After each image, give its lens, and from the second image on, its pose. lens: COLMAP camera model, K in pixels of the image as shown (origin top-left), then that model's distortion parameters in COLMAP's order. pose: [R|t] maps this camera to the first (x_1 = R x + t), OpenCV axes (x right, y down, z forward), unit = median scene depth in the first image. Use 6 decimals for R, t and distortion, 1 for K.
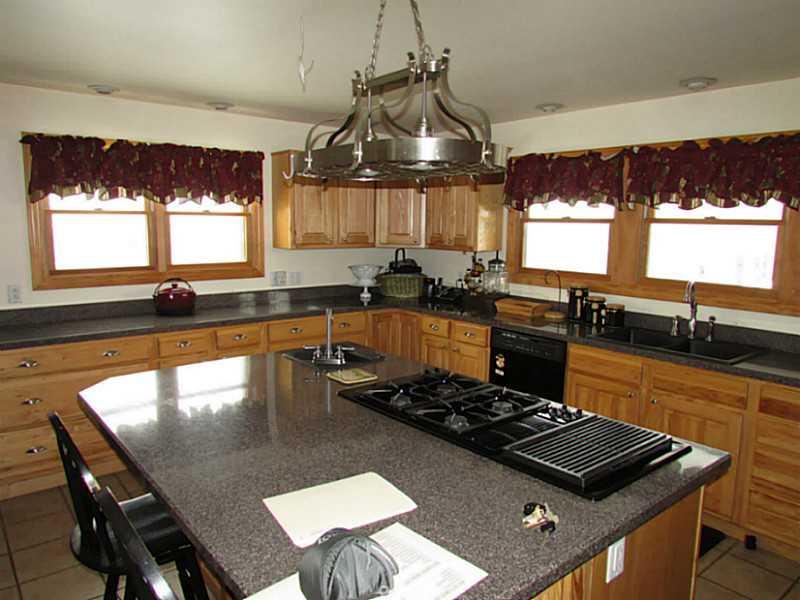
lens RADIAL K [[575.8, 0, 400.3], [0, 575.8, 293.8], [0, 0, 1]] dist [-0.019199, 0.003578]
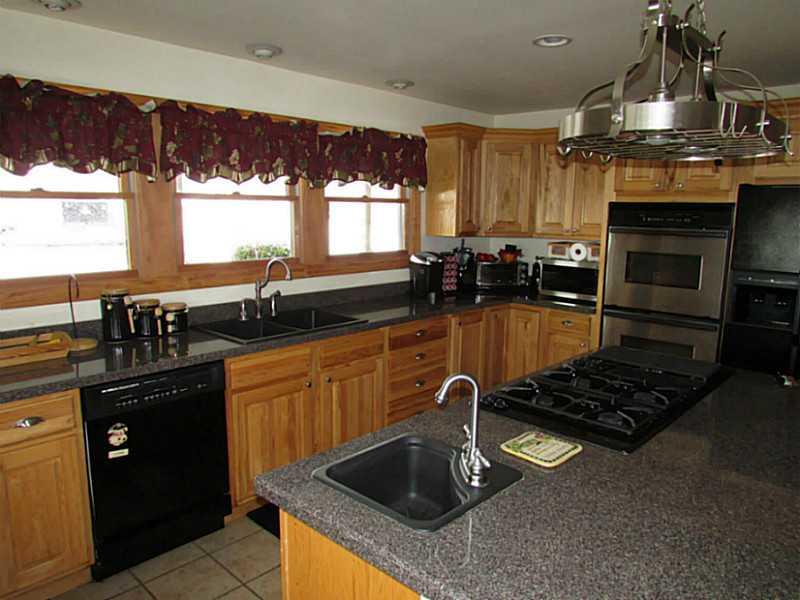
lens RADIAL K [[575.8, 0, 412.2], [0, 575.8, 300.4], [0, 0, 1]] dist [-0.019199, 0.003578]
pose [[-0.141459, -0.183338, 0.972819, -0.409963], [0.105507, 0.974311, 0.198961, -0.102105], [-0.984306, 0.130784, -0.118482, 0.732097]]
